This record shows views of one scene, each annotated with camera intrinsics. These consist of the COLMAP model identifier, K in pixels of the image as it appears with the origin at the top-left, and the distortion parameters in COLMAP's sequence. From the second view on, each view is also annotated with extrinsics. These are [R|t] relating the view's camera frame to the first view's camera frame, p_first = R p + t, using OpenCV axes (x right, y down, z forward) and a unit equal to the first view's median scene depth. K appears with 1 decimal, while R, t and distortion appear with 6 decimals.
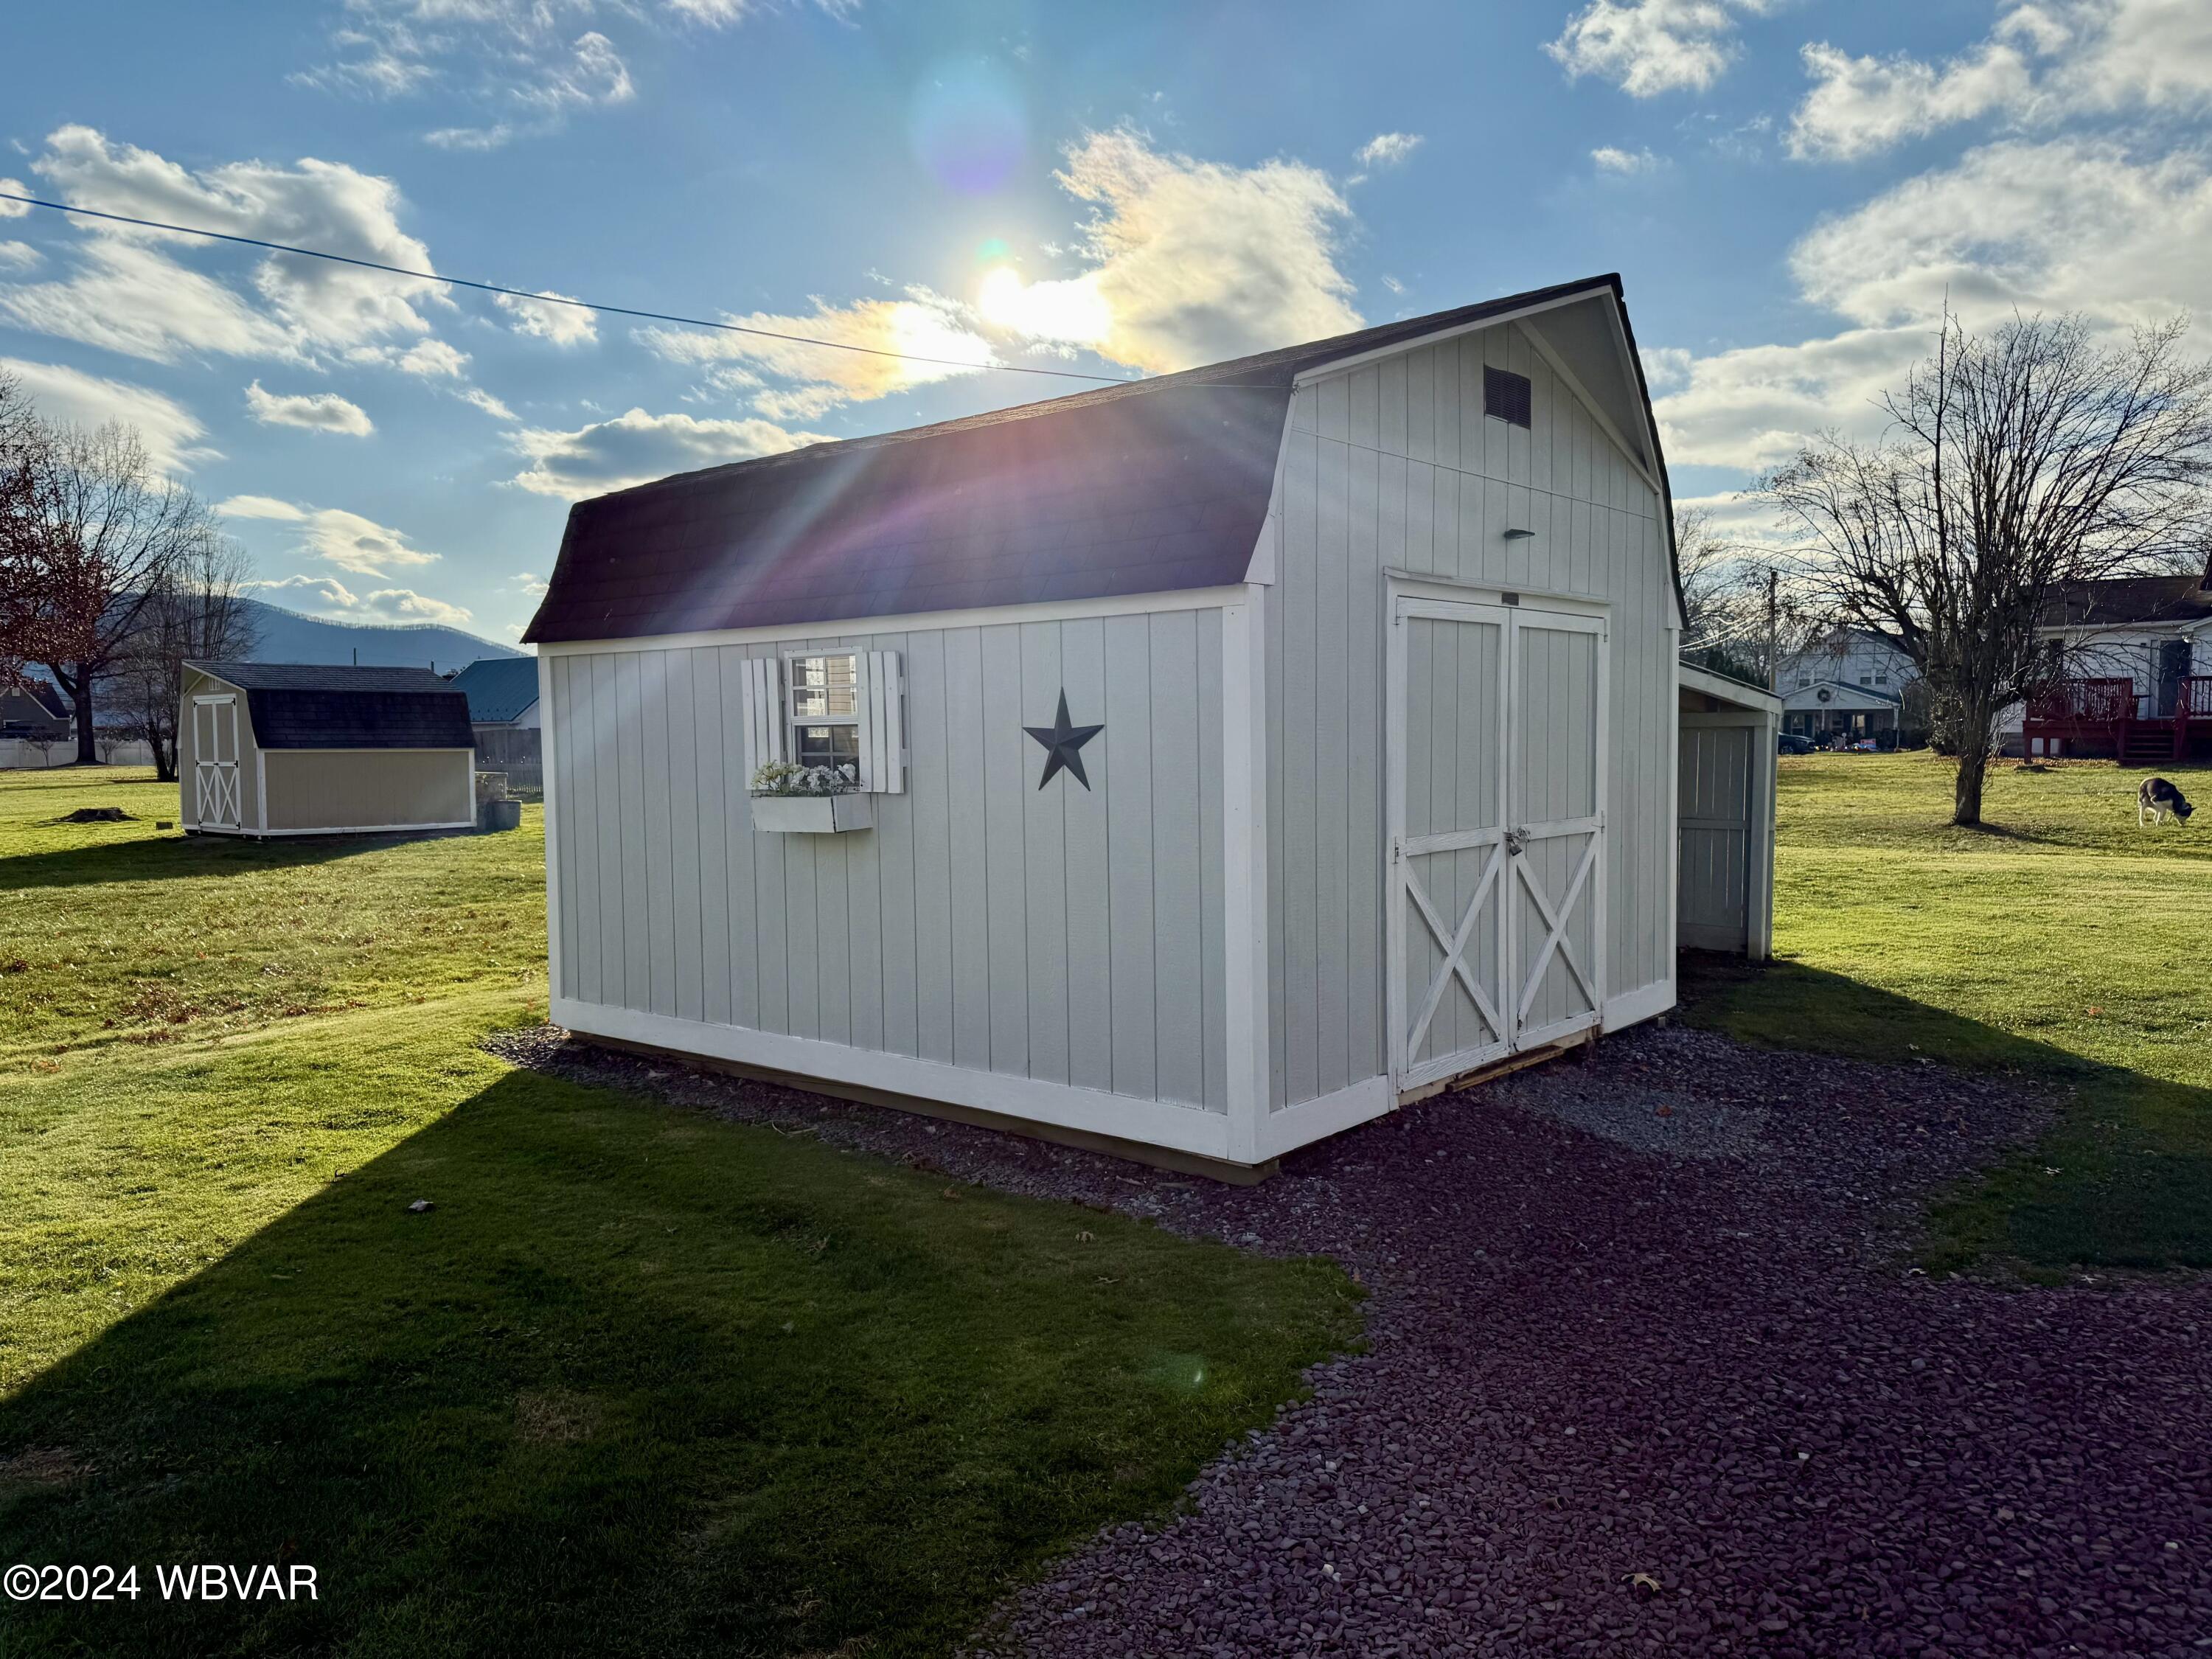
lens RADIAL K [[1505.9, 0, 1097.4], [0, 1505.9, 874.9], [0, 0, 1]] dist [0.045090, -0.038671]
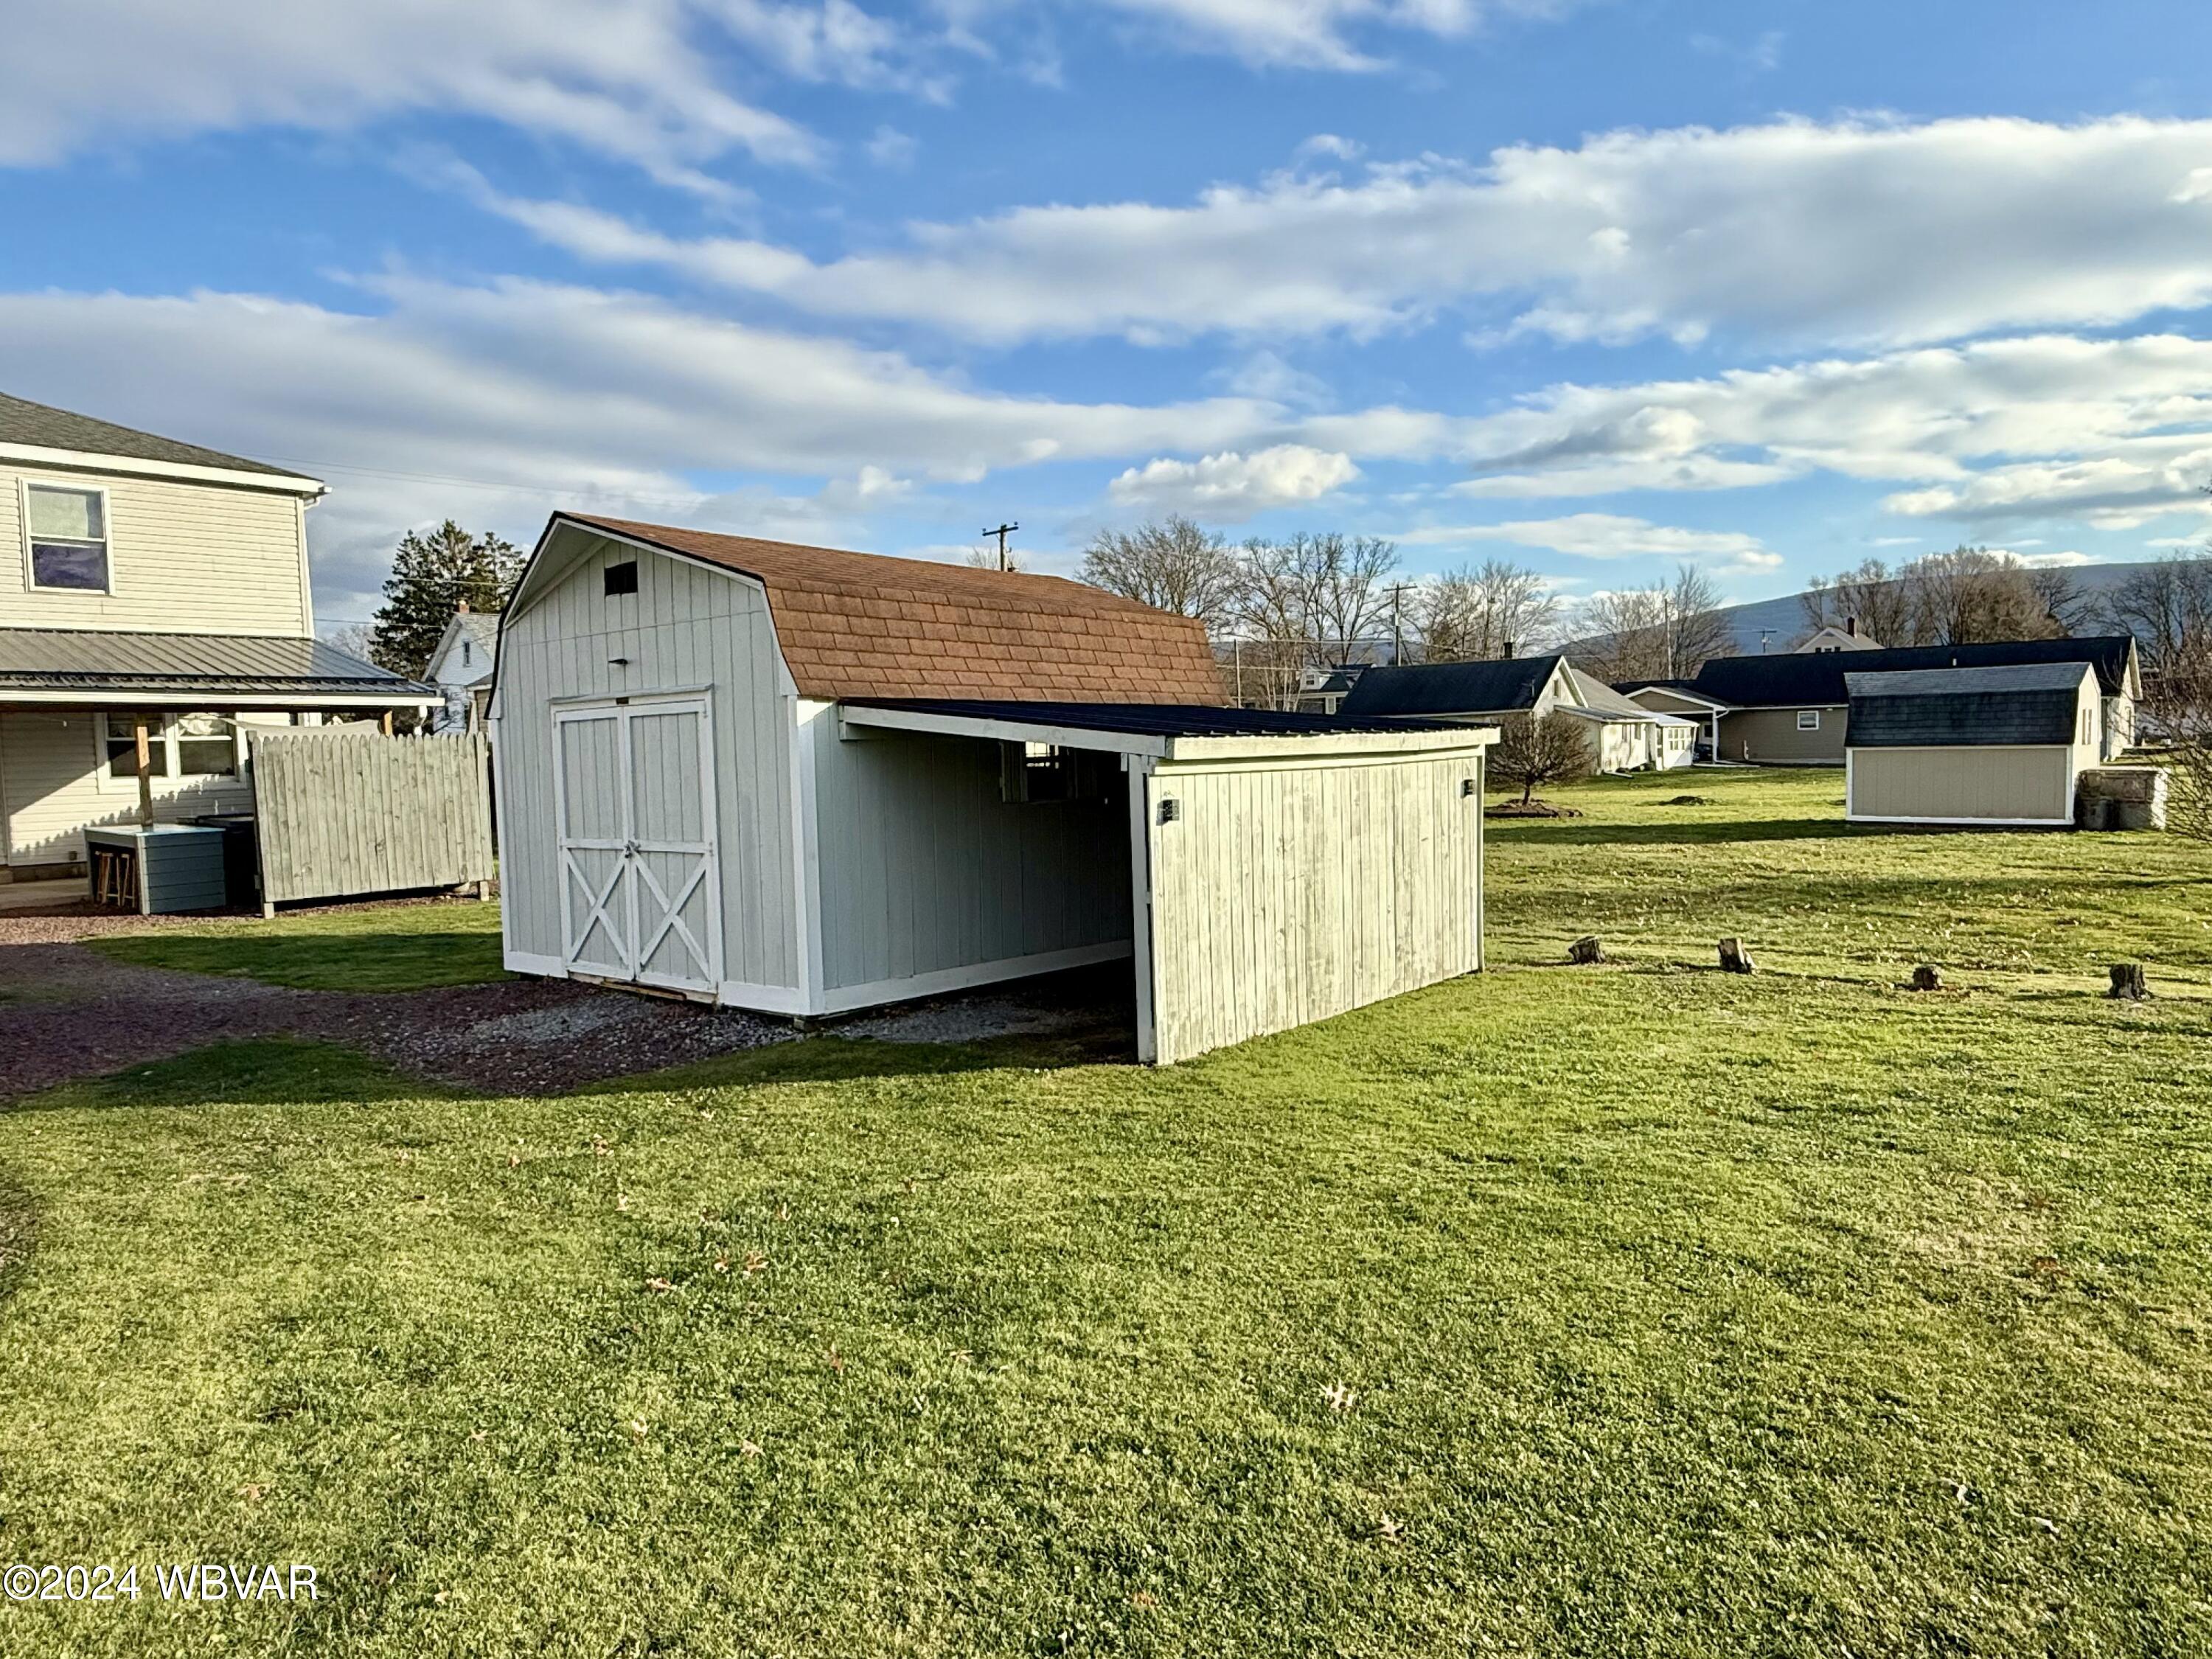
lens RADIAL K [[1393.7, 0, 1106.0], [0, 1393.7, 829.5], [0, 0, 1]] dist [0.000488, -0.000024]
pose [[0.050029, 0.060216, -0.996931, 1.782854], [-0.064910, 0.996267, 0.056919, -0.161316], [0.996636, 0.061863, 0.053751, 1.426837]]
